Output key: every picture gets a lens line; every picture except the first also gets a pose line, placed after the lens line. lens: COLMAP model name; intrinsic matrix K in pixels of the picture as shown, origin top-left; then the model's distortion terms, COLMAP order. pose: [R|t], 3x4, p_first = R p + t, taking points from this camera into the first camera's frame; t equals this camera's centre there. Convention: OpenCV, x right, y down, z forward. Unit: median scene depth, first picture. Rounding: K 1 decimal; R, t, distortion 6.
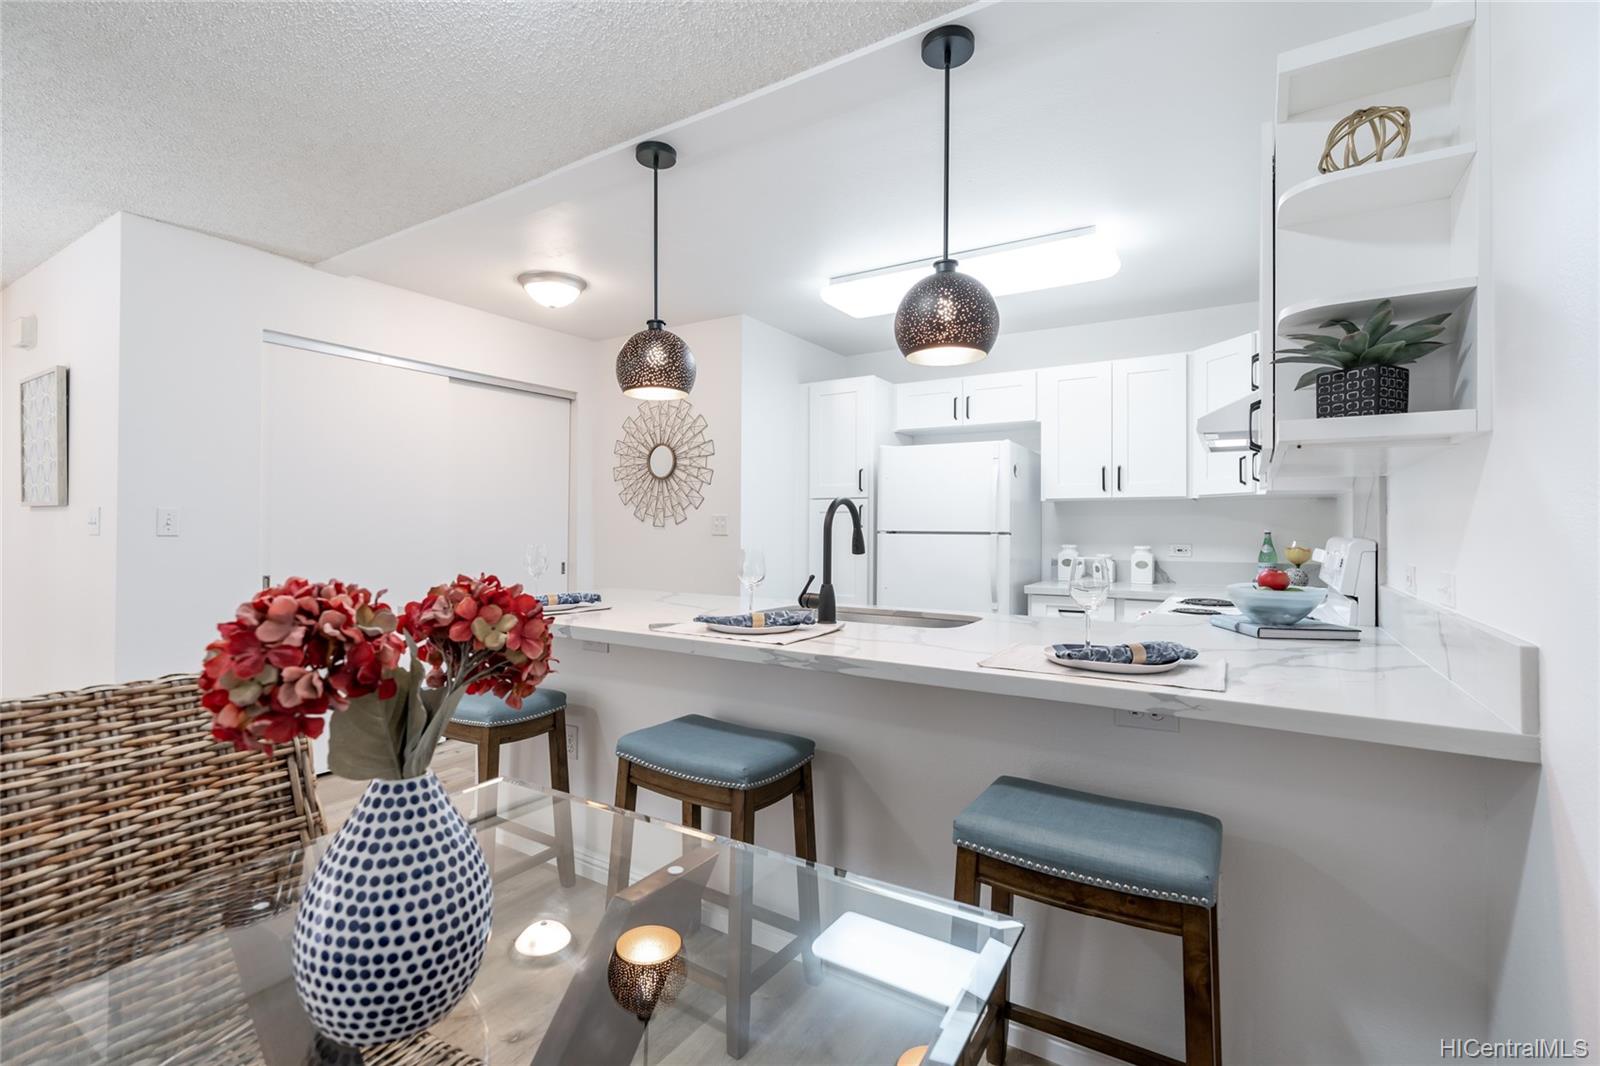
lens RADIAL K [[721.9, 0, 785.7], [0, 721.9, 530.7], [0, 0, 1]] dist [-0.025017, 0.000116]
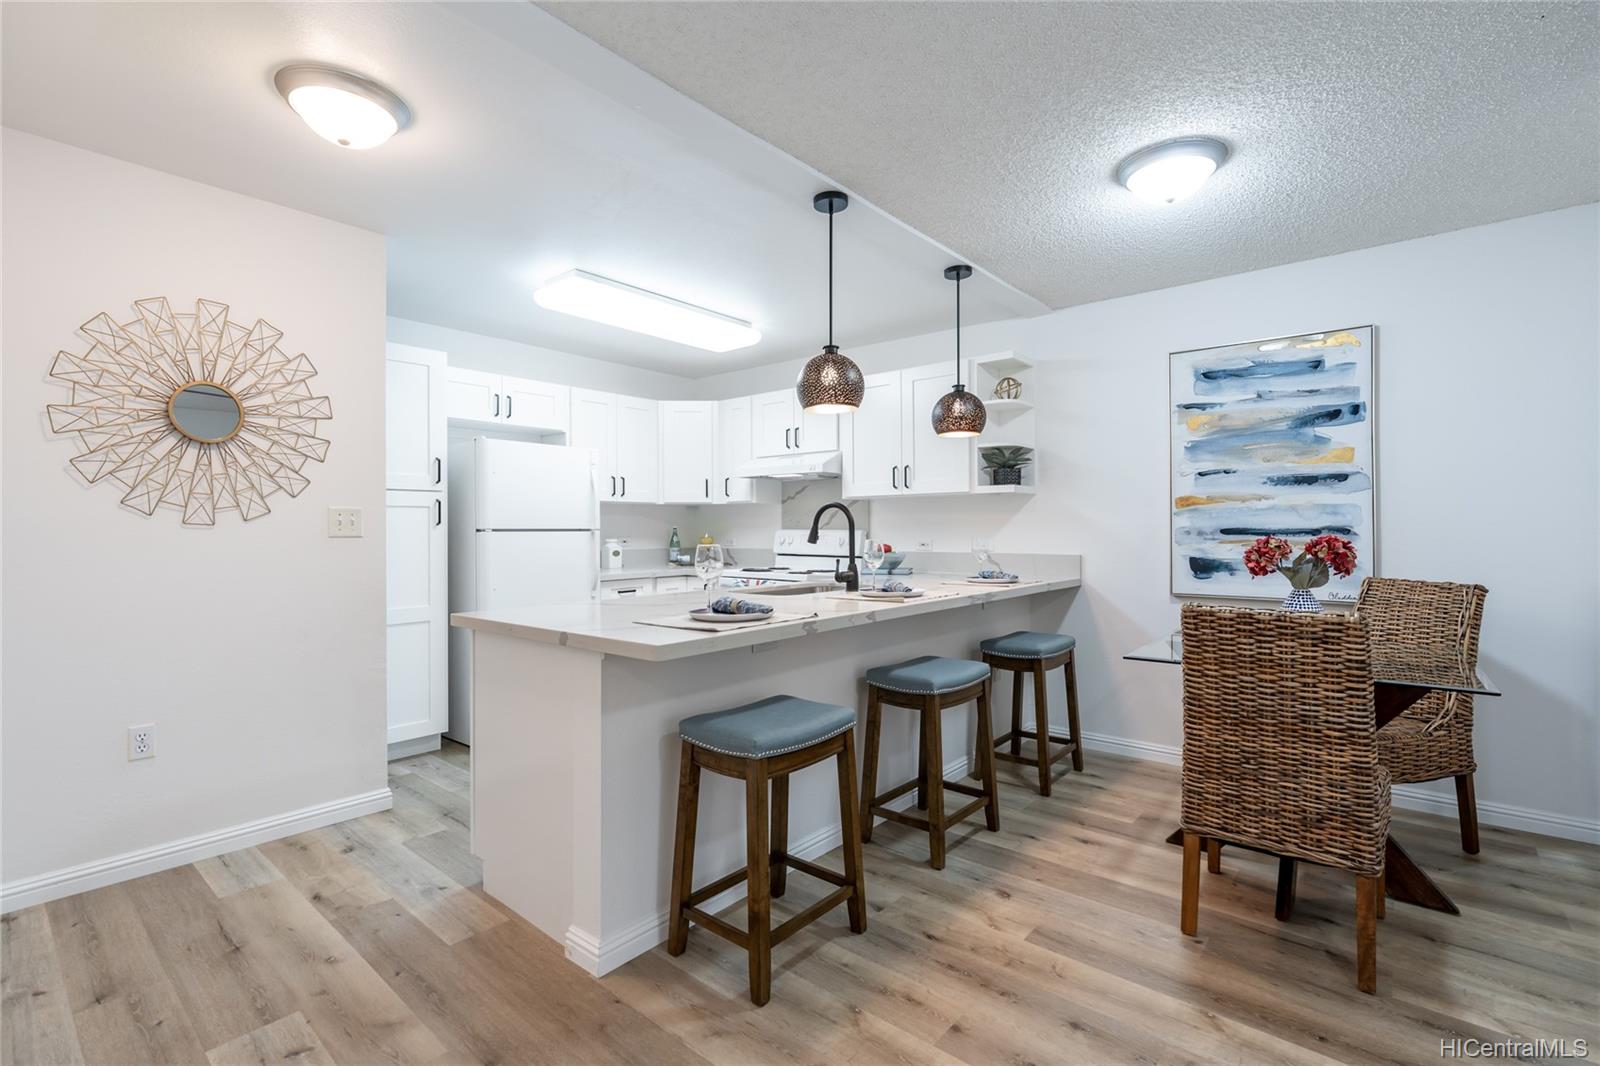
lens RADIAL K [[721.9, 0, 785.7], [0, 721.9, 530.7], [0, 0, 1]] dist [-0.025017, 0.000116]
pose [[0.137104, -0.009160, 0.990514, -0.723458], [0.008516, 0.999931, 0.008069, -0.001981], [-0.990520, 0.007329, 0.137172, 0.493362]]
